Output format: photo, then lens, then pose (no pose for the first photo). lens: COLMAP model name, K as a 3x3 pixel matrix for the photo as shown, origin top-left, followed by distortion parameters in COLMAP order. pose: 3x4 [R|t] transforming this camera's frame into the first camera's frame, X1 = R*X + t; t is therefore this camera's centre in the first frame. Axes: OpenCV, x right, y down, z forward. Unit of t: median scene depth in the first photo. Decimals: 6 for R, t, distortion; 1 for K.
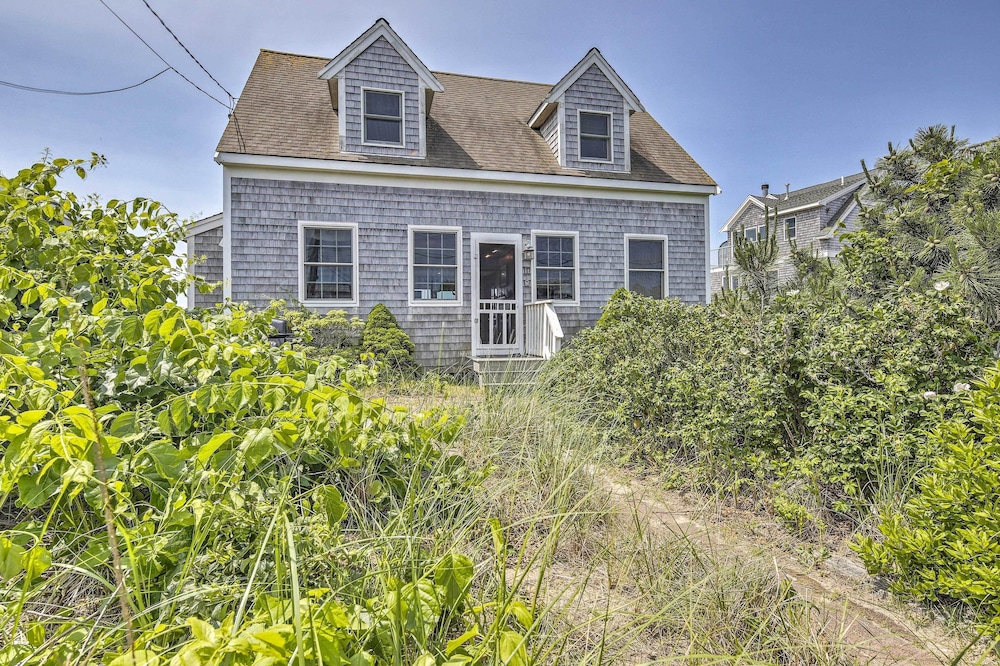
lens RADIAL K [[497.0, 0, 503.7], [0, 497.0, 334.5], [0, 0, 1]] dist [-0.002162, -0.001128]
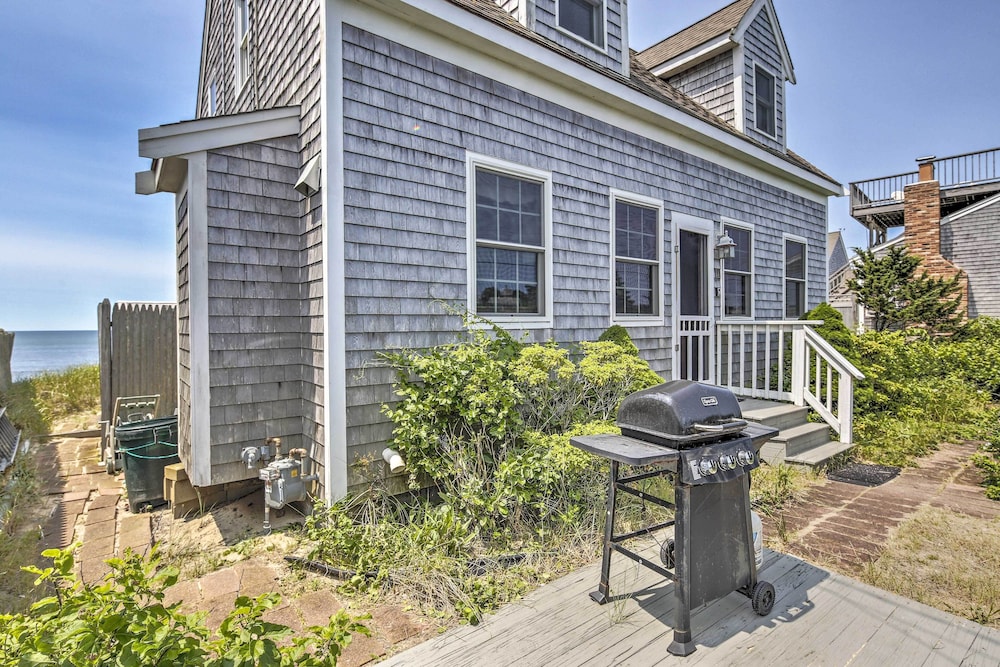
lens RADIAL K [[497.0, 0, 503.7], [0, 497.0, 335.0], [0, 0, 1]] dist [-0.002162, -0.001128]
pose [[0.915315, -0.005866, 0.402696, -0.529555], [0.006360, 0.999980, 0.000112, -0.046367], [-0.402688, 0.002458, 0.915334, 0.501837]]
